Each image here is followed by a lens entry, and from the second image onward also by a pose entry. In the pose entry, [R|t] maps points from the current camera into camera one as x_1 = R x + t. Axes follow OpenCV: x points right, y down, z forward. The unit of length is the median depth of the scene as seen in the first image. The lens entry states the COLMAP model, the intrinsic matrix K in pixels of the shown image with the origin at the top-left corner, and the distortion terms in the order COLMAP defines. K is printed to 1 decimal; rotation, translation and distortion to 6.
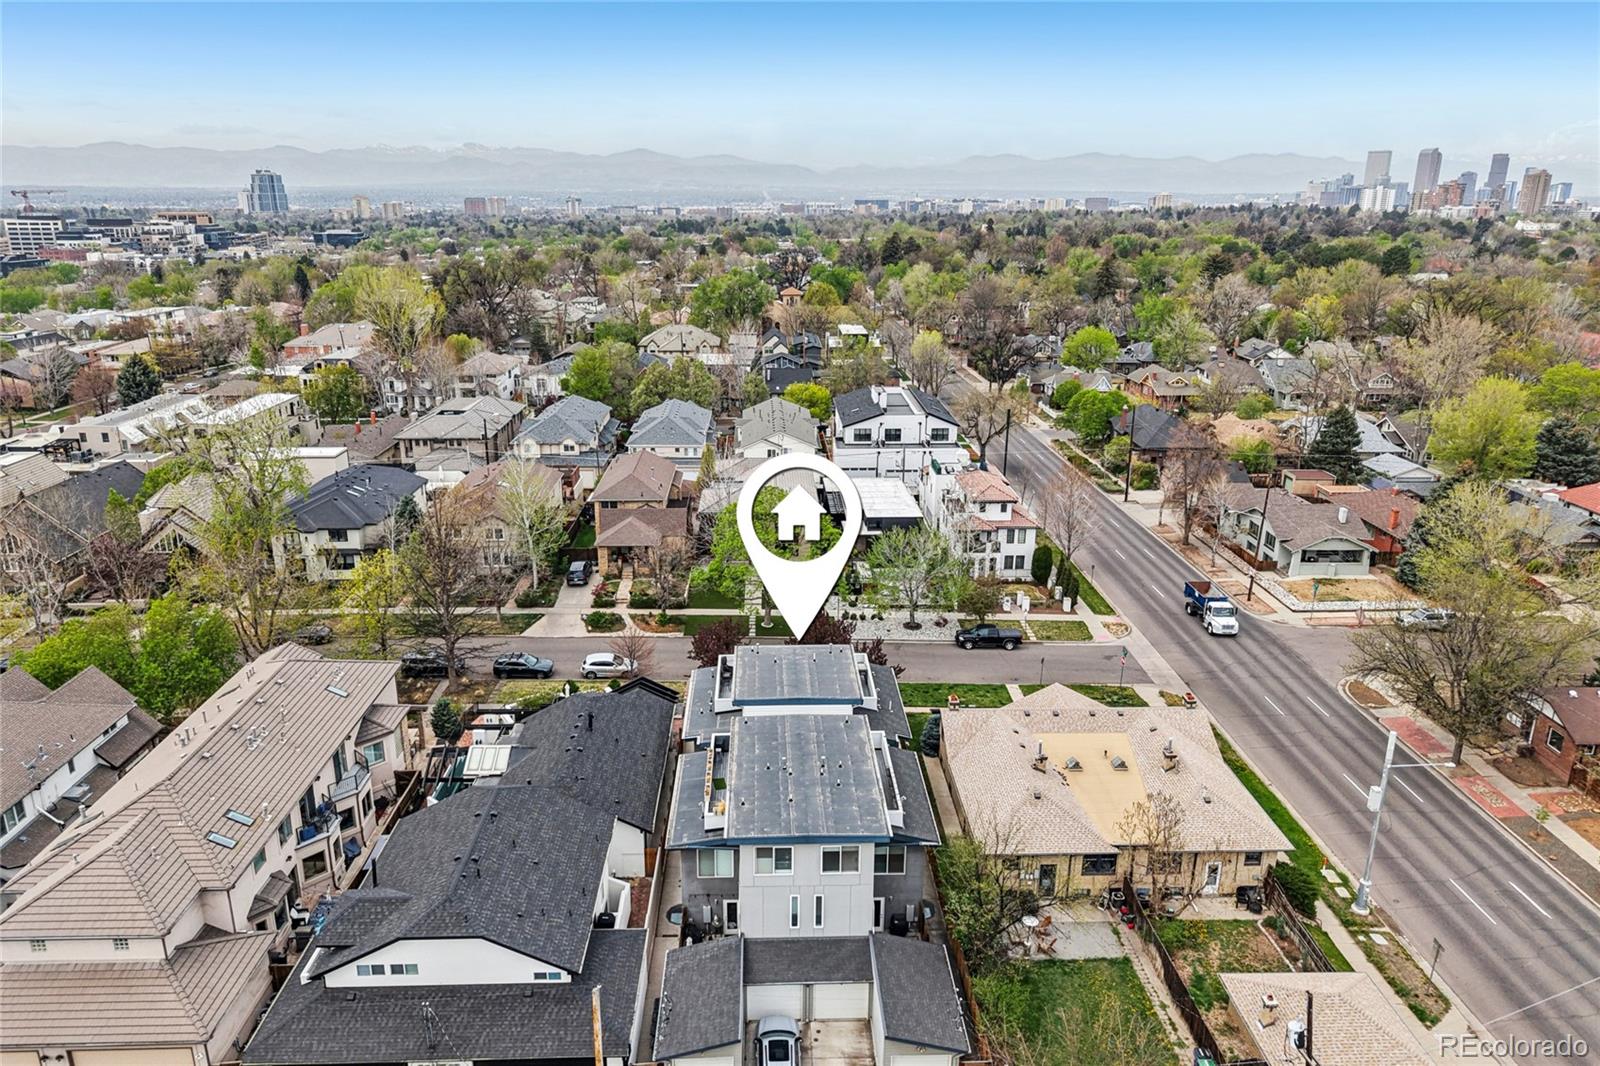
lens RADIAL K [[1078.5, 0, 800.0], [0, 1078.5, 533.0], [0, 0, 1]] dist [0.009697, -0.002120]
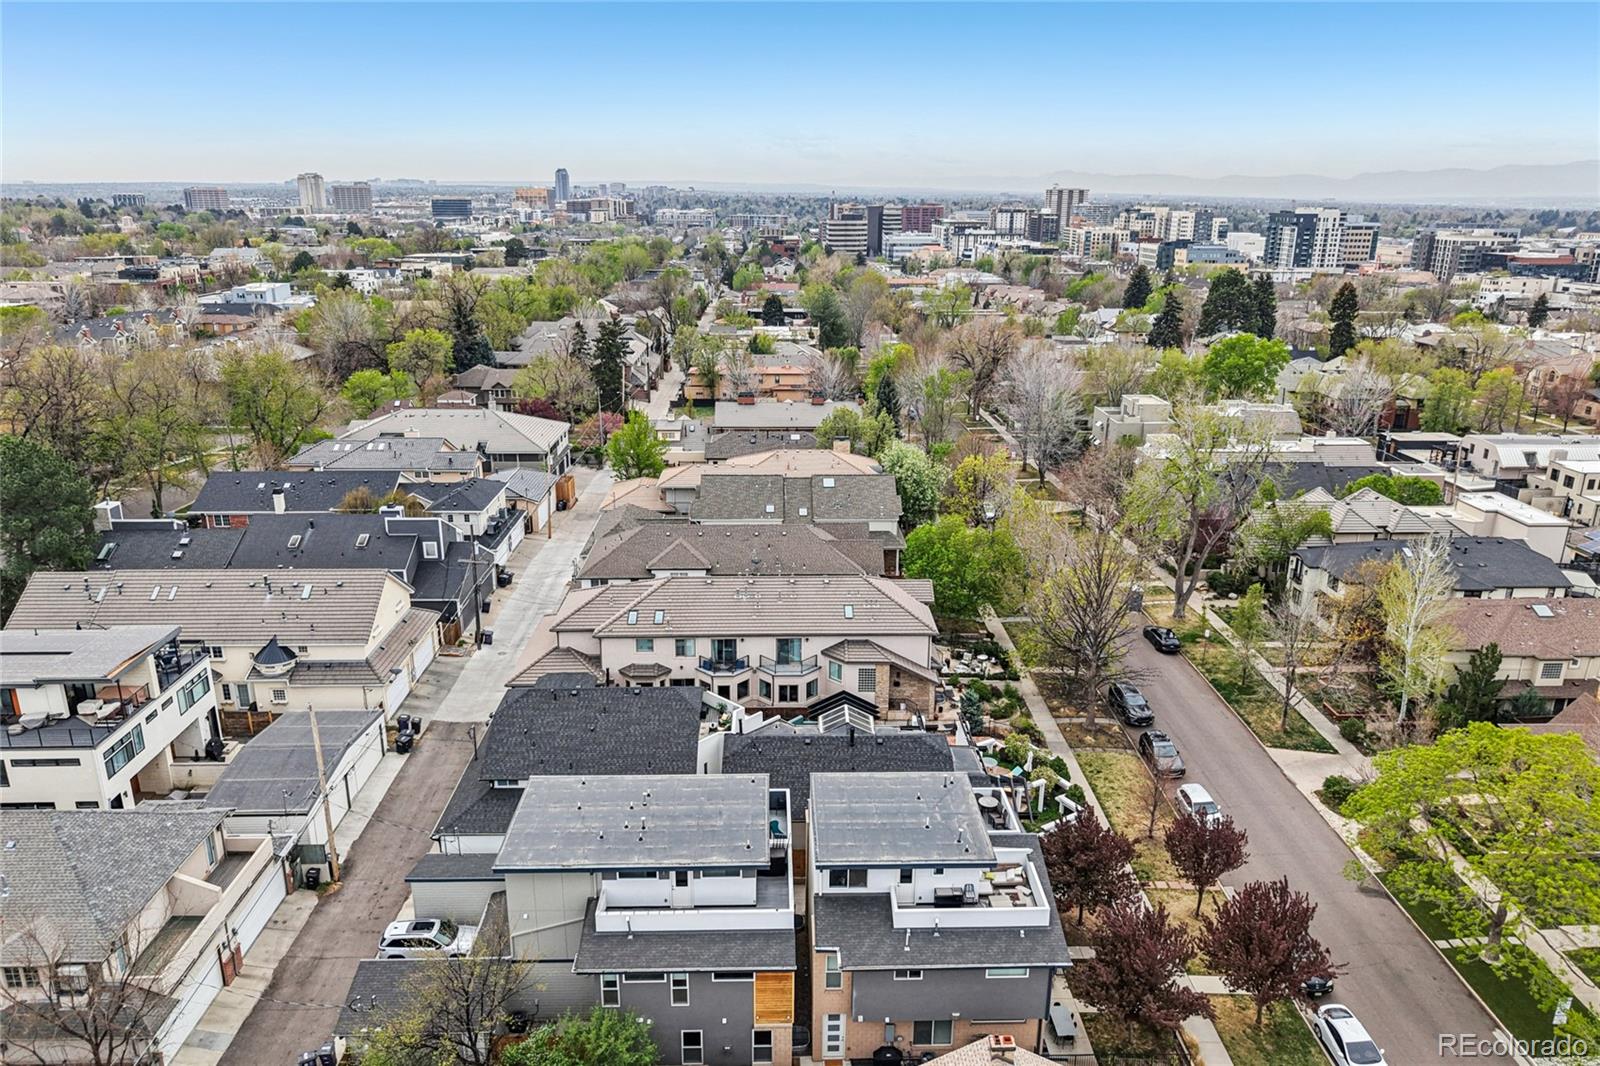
lens RADIAL K [[1078.5, 0, 800.0], [0, 1078.5, 533.0], [0, 0, 1]] dist [0.009697, -0.002120]
pose [[-0.010421, 0.300519, -0.953719, 0.441424], [-0.311880, 0.905216, 0.288644, -0.165449], [0.950064, 0.300454, 0.084292, 0.537744]]
